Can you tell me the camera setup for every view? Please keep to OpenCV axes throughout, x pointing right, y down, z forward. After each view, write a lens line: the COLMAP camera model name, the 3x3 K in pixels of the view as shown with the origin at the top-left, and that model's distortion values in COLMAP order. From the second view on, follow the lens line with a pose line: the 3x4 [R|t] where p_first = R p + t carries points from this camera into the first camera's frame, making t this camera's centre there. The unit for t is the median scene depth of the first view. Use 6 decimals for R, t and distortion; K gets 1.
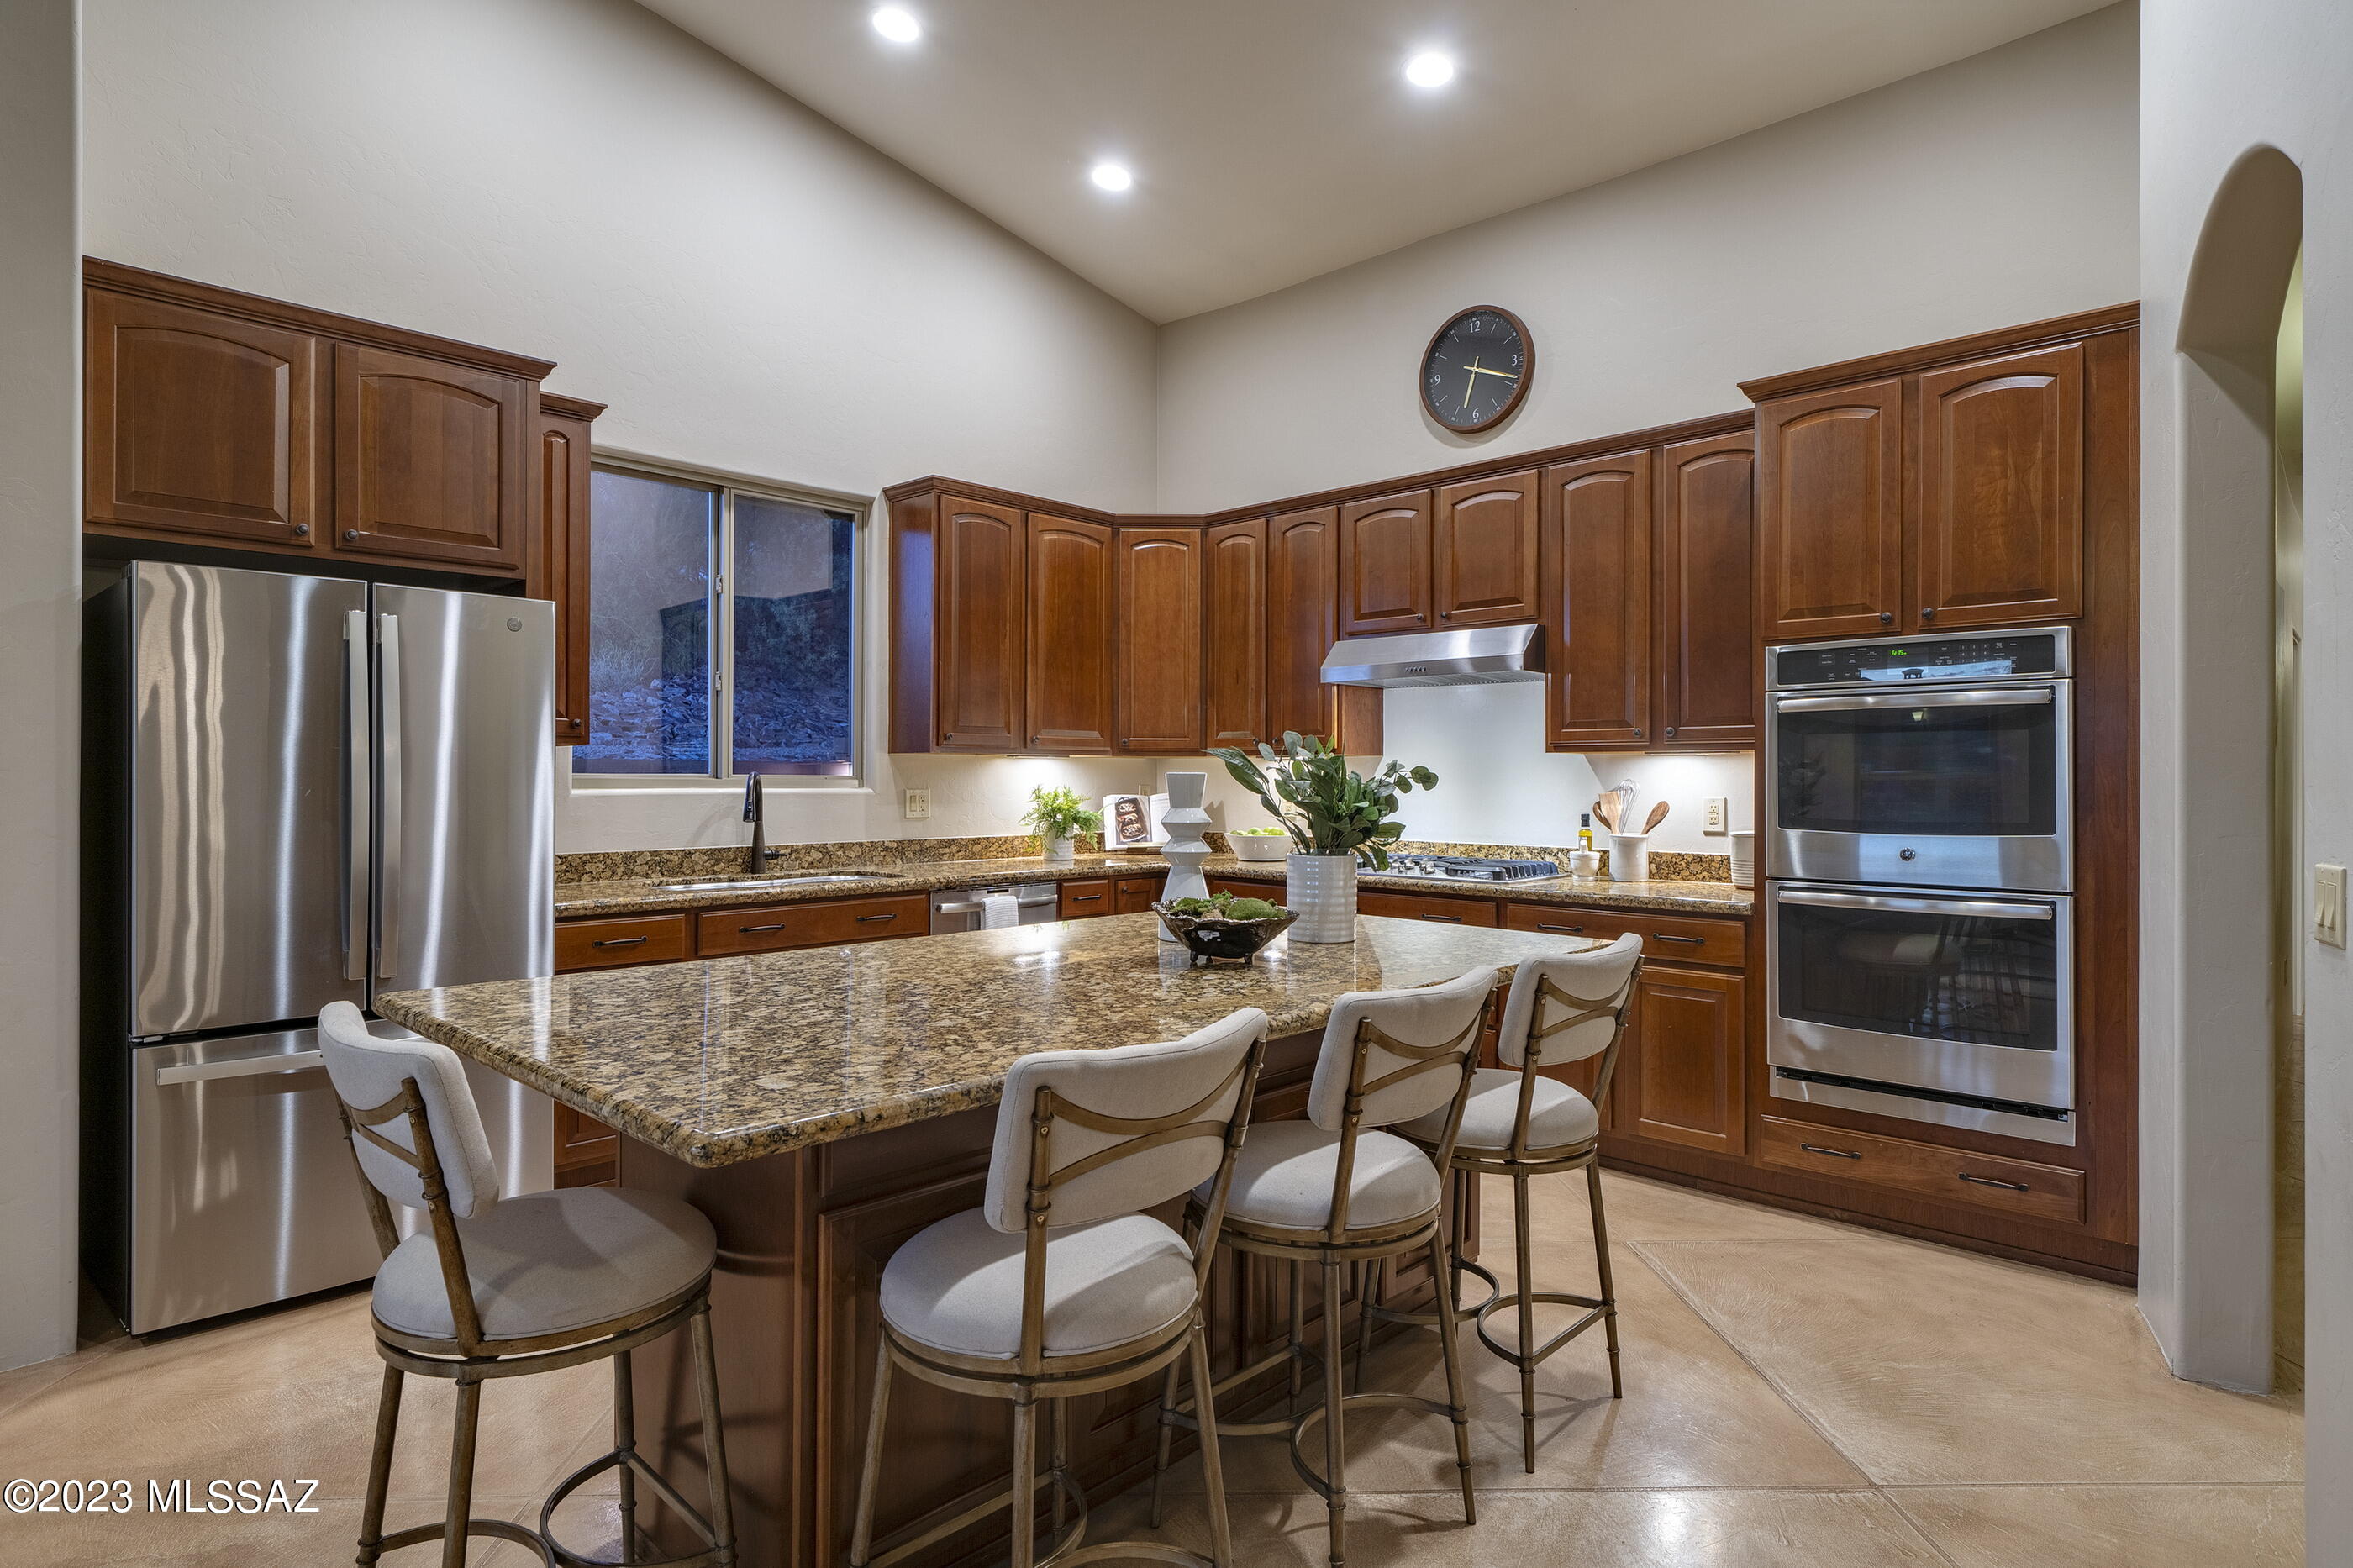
lens RADIAL K [[1264.5, 0, 1176.5], [0, 1264.5, 784.0], [0, 0, 1]] dist [-0.001273, -0.000058]
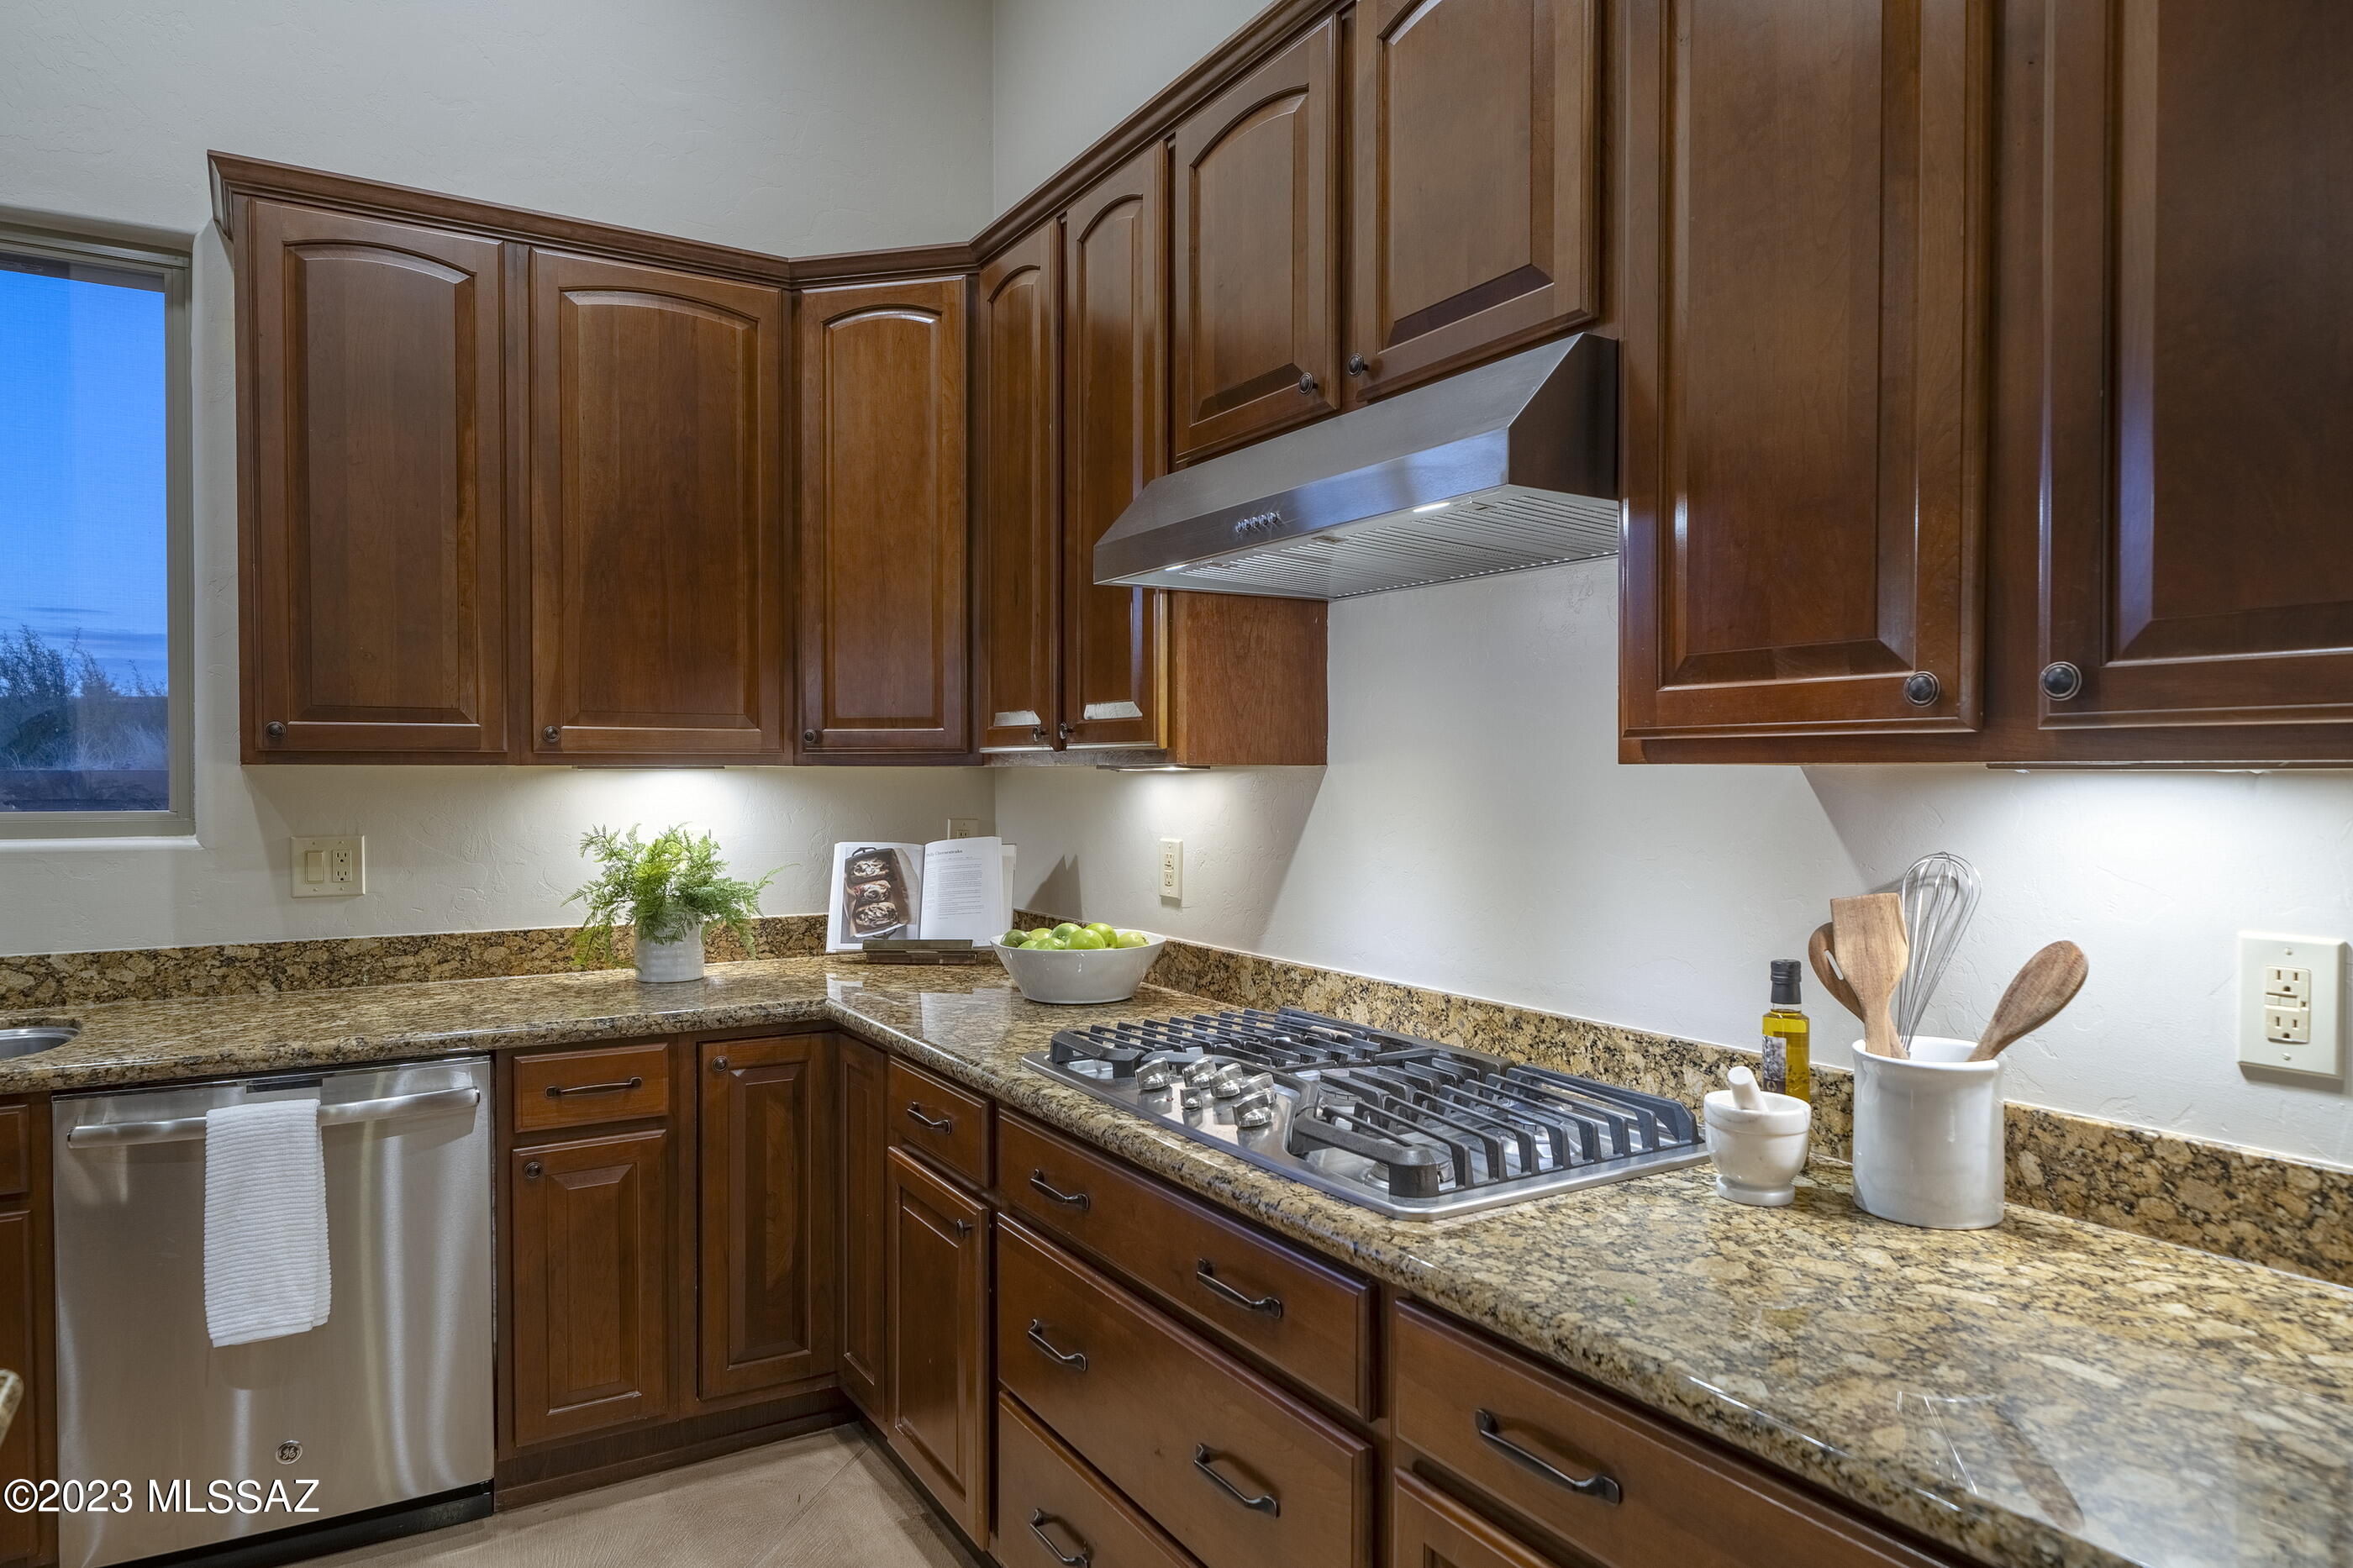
lens RADIAL K [[1331.8, 0, 1176.5], [0, 1331.8, 784.0], [0, 0, 1]] dist [0.001933, -0.000017]
pose [[0.953953, 0.003427, -0.299936, 0.258009], [-0.001805, 0.999982, 0.005684, -0.019499], [0.299951, -0.004881, 0.953942, 0.597657]]
